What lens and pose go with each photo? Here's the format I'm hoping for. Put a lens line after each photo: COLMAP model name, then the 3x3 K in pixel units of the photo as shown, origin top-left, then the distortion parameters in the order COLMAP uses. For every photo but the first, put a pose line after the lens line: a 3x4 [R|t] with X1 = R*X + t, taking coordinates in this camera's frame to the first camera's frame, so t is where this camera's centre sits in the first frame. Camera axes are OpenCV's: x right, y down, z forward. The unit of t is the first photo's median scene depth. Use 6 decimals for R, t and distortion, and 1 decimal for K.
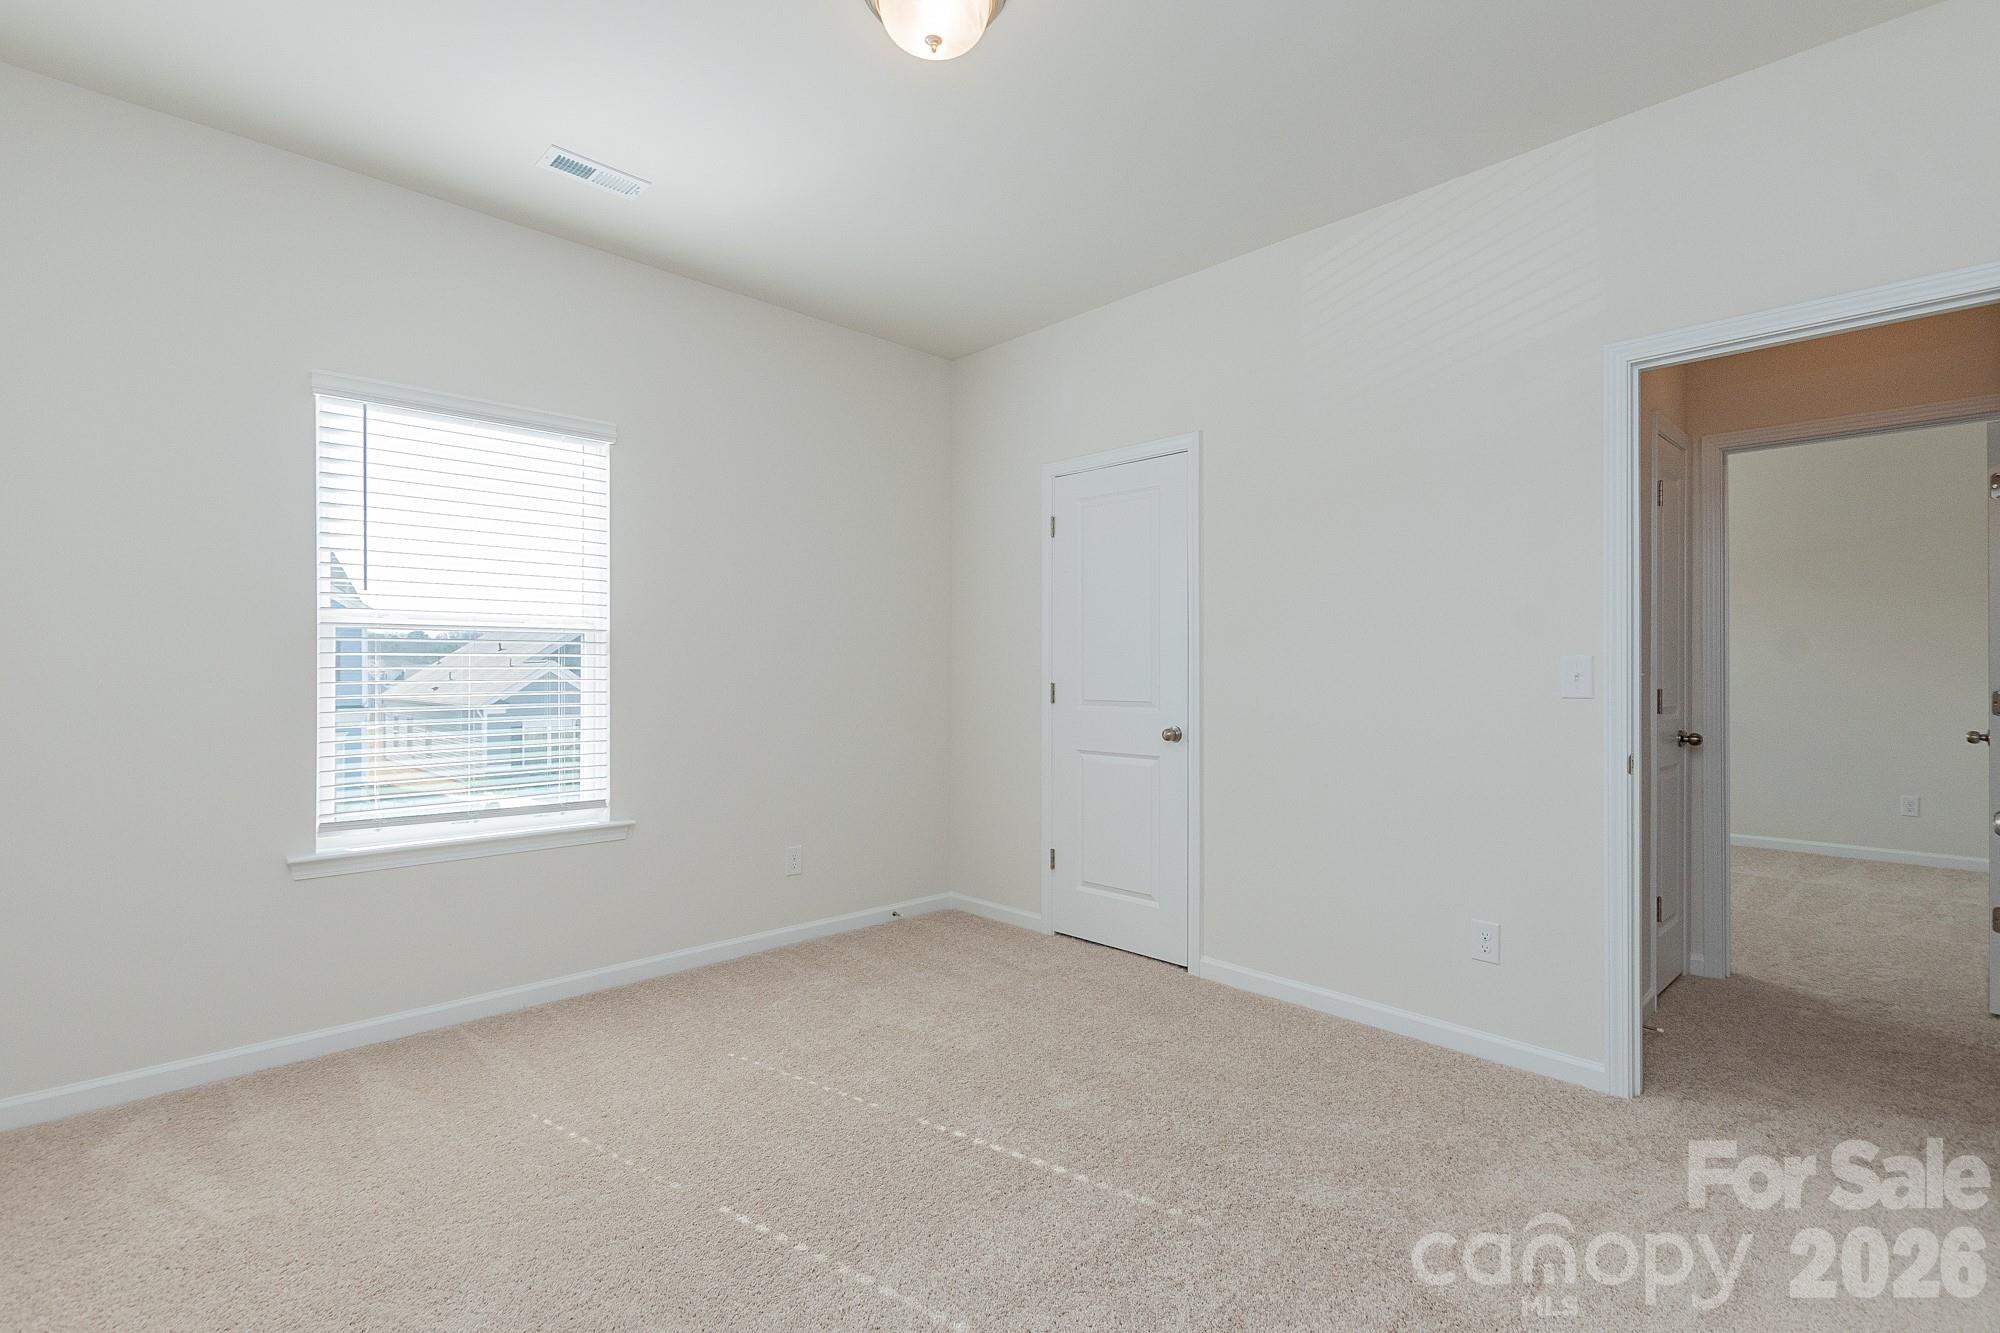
lens RADIAL K [[926.1, 0, 955.5], [0, 926.1, 672.7], [0, 0, 1]] dist [-0.000617, -0.000258]
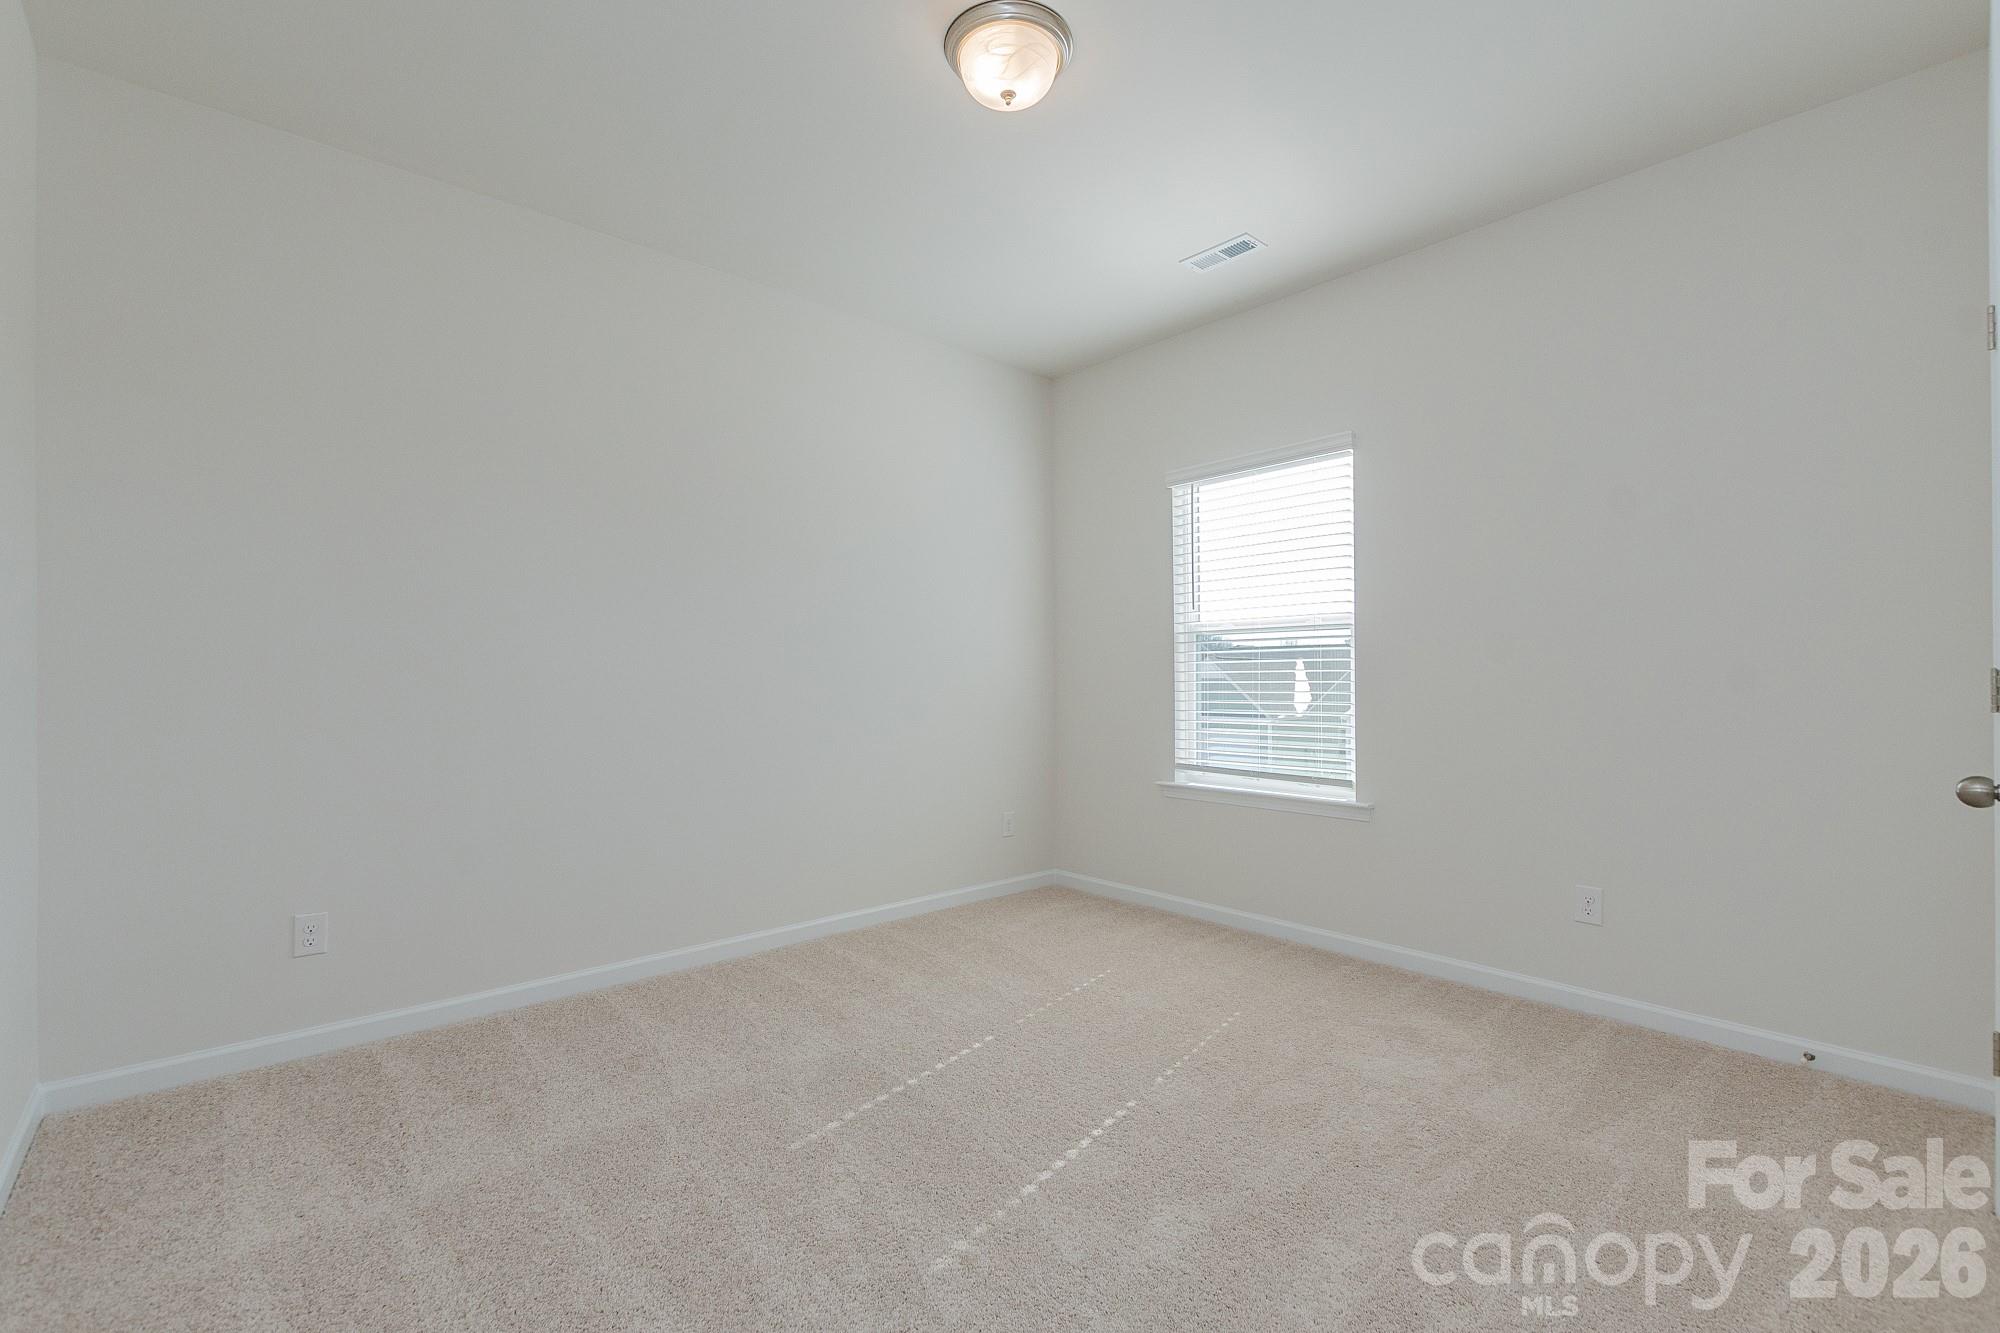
lens RADIAL K [[875.1, 0, 1012.7], [0, 875.1, 671.9], [0, 0, 1]] dist [0.003307, 0.000065]
pose [[0.000808, 0.007630, -0.999971, 0.644601], [0.009350, 0.999927, 0.007637, -0.002654], [0.999956, -0.009356, 0.000737, 0.601901]]
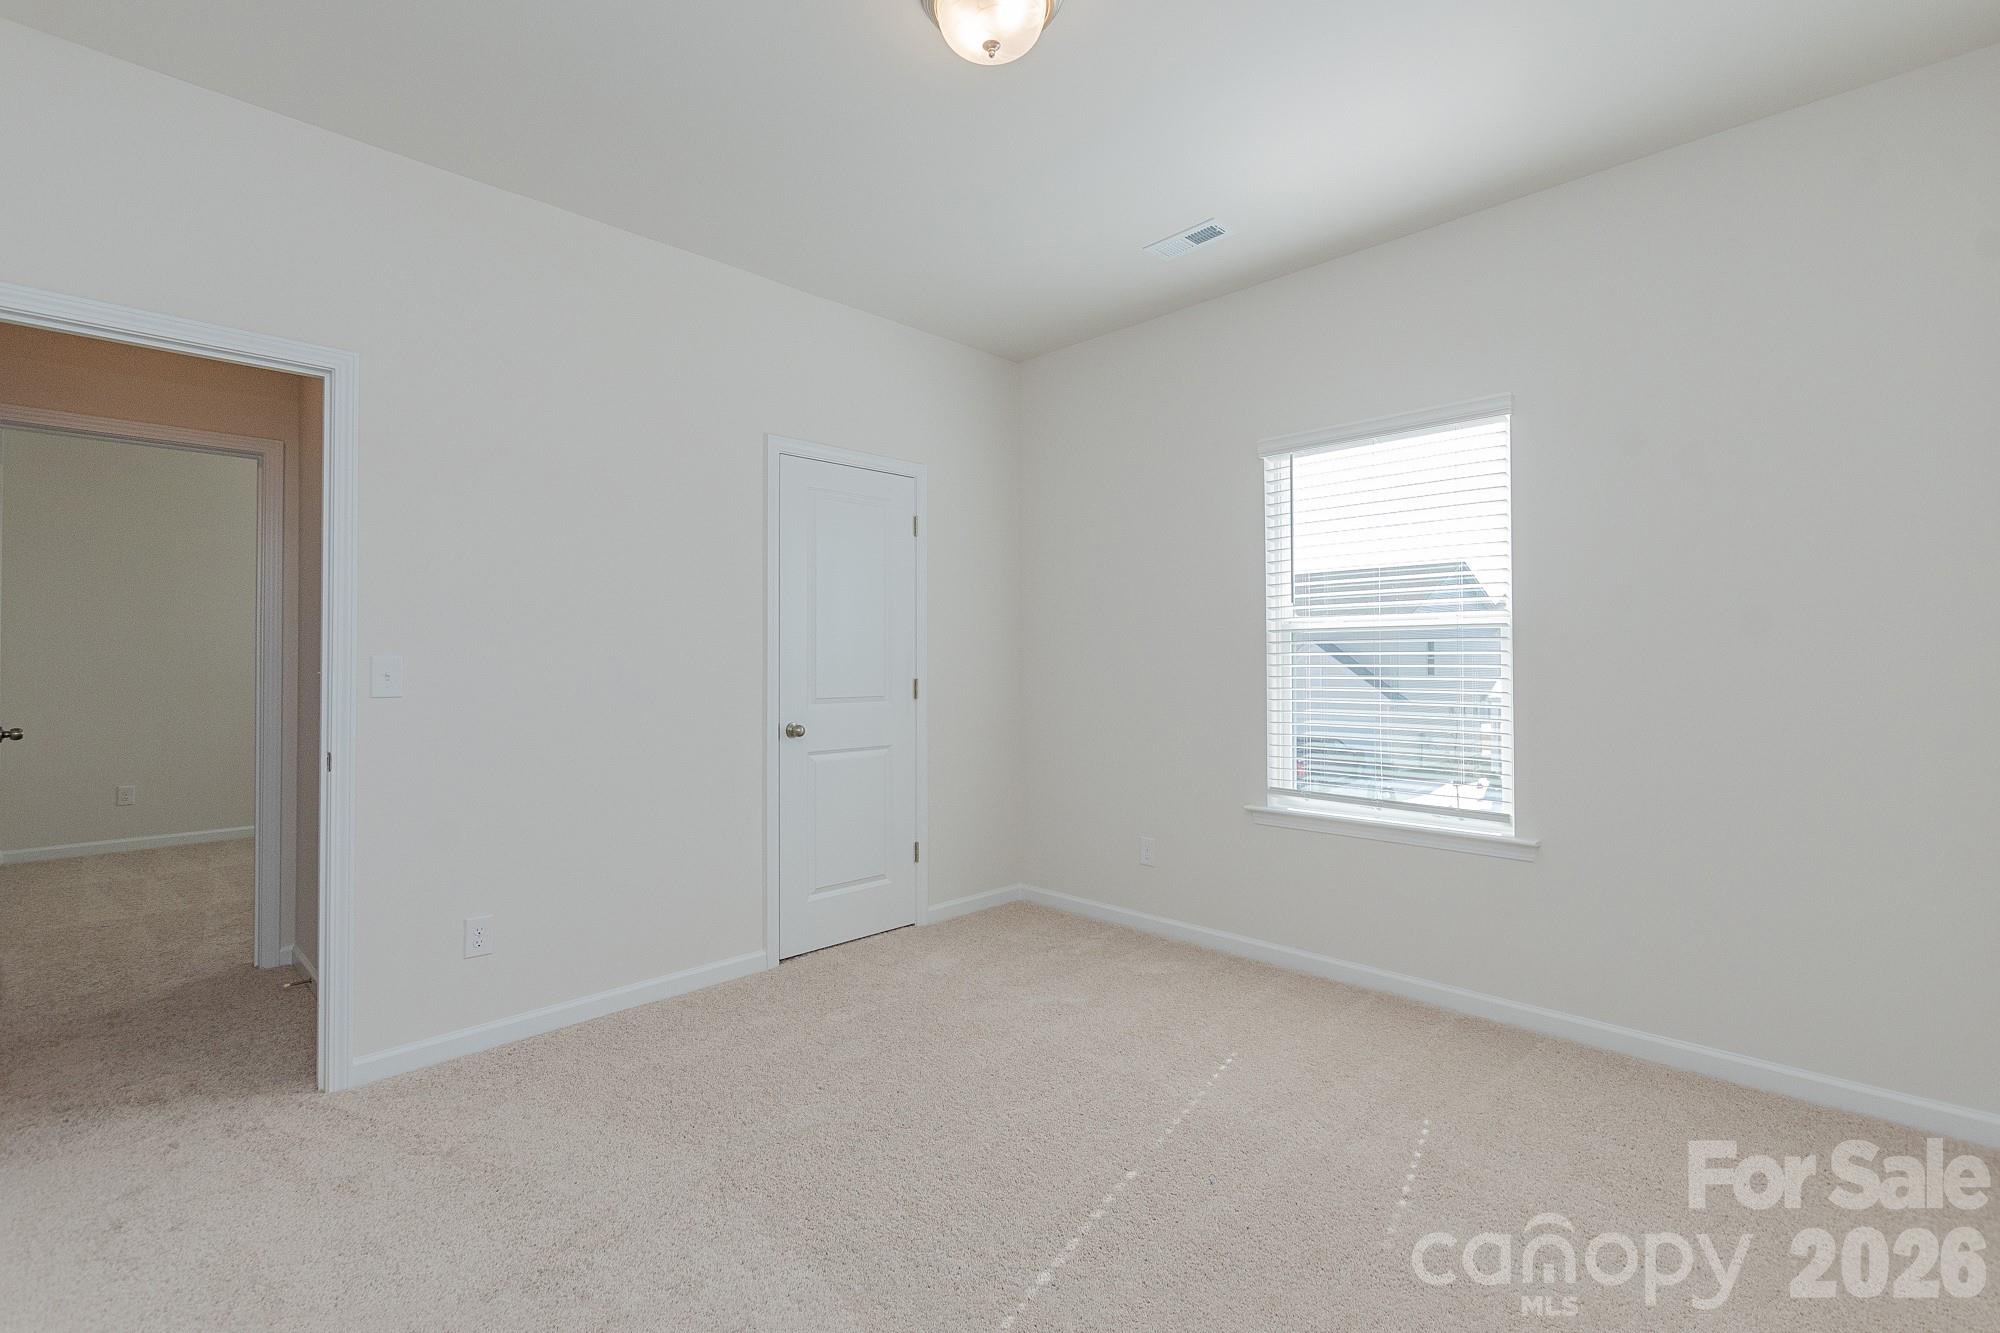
lens RADIAL K [[919.6, 0, 1001.5], [0, 919.6, 673.1], [0, 0, 1]] dist [0.005034, 0.000015]
pose [[0.046597, 0.008960, -0.998874, 0.497216], [-0.008641, 0.999926, 0.008567, -0.002036], [0.998876, 0.008232, 0.046671, 0.468963]]
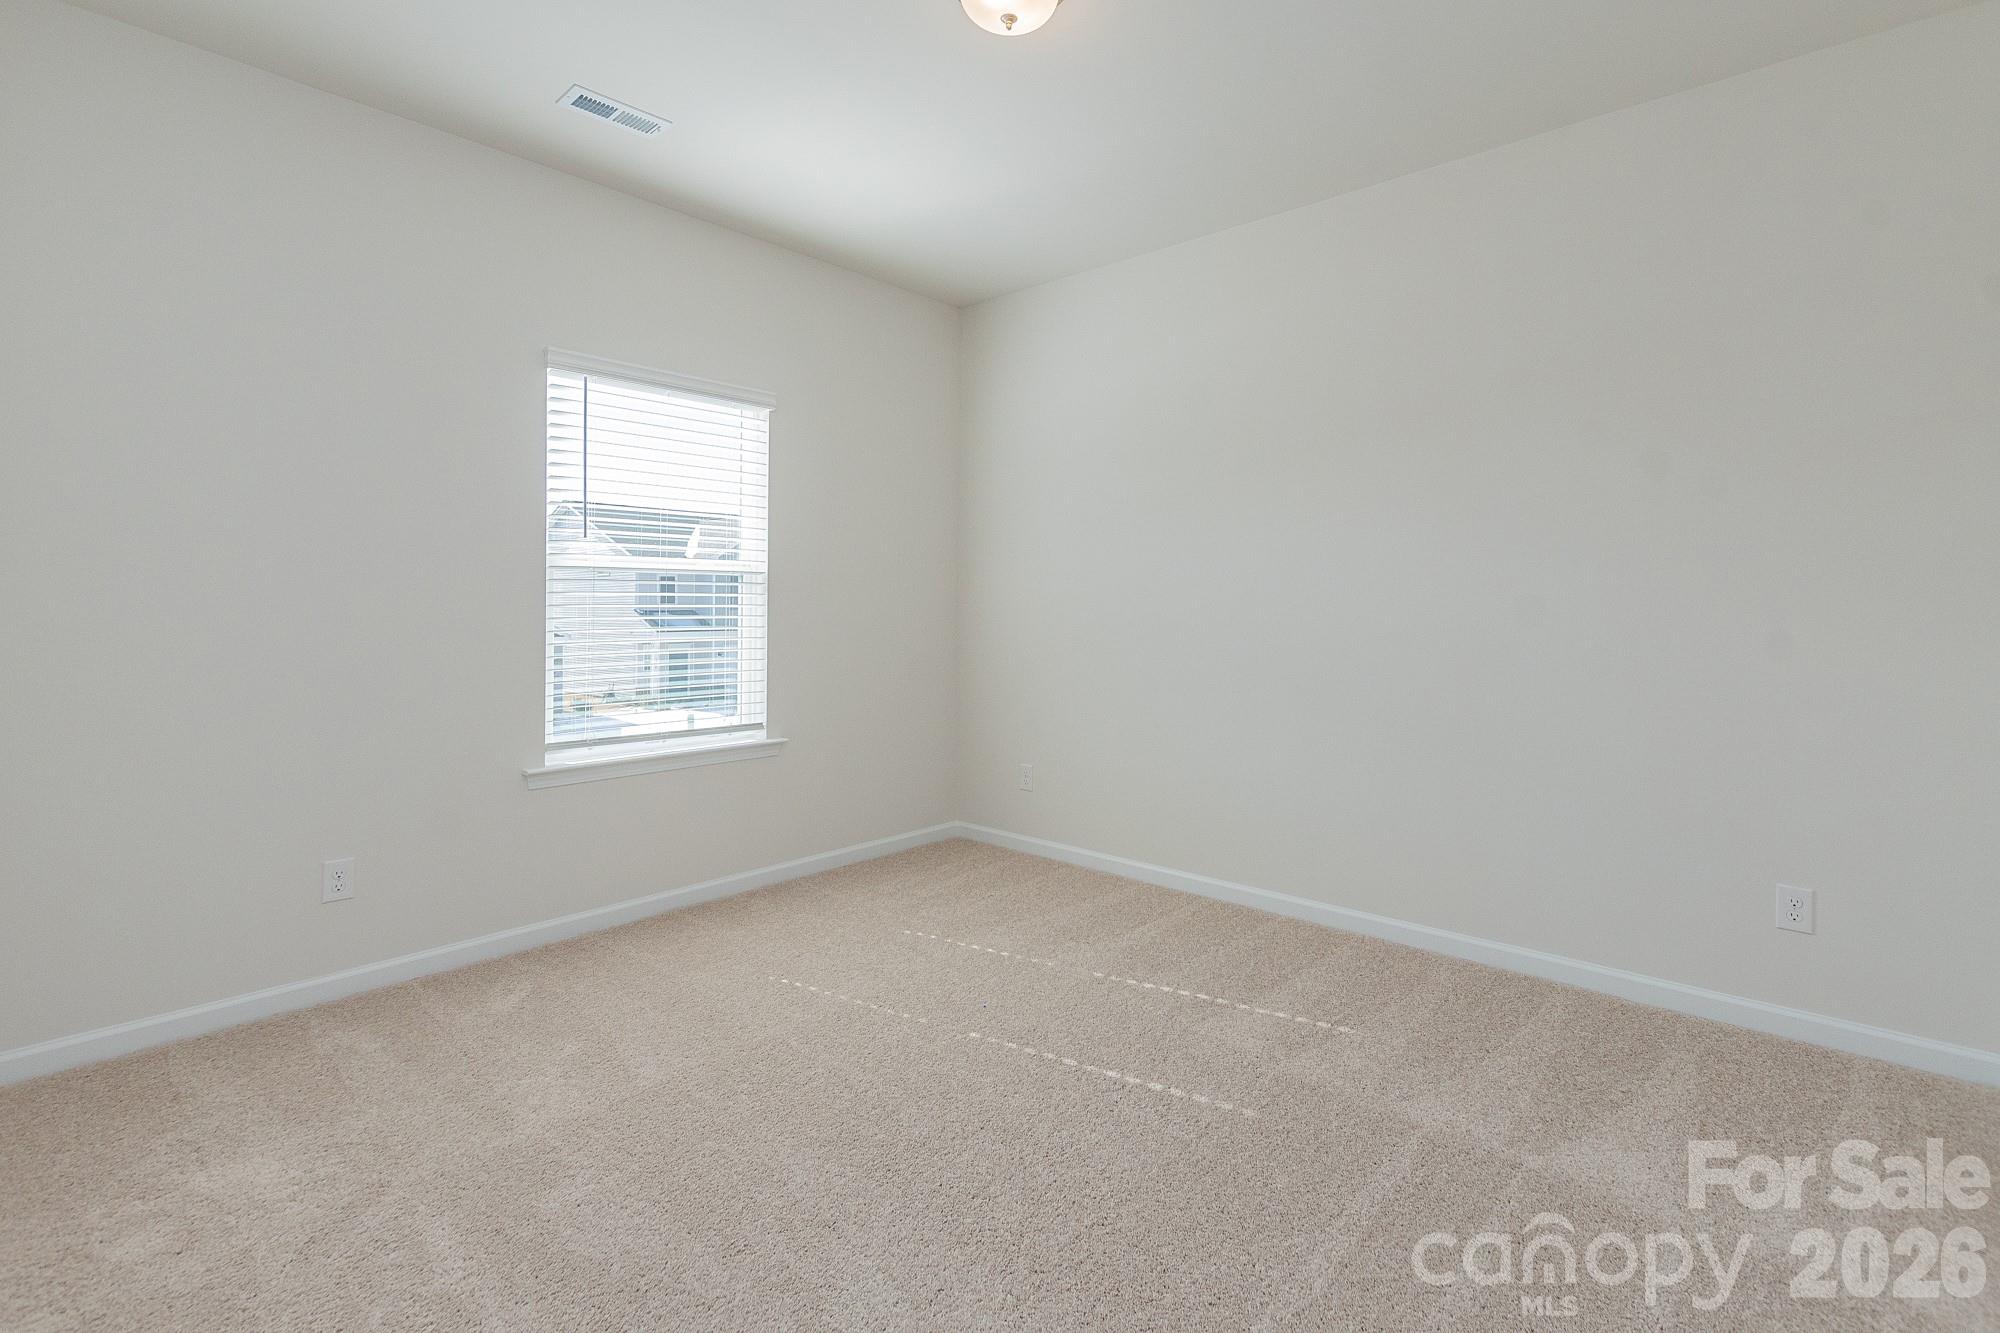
lens RADIAL K [[951.9, 0, 1002.0], [0, 951.9, 611.2], [0, 0, 1]] dist [0.012541, 0.000333]
pose [[0.994707, 0.000558, 0.102755, -0.206882], [-0.000750, 0.999998, 0.001833, -0.000731], [-0.102753, -0.001900, 0.994705, -0.200431]]
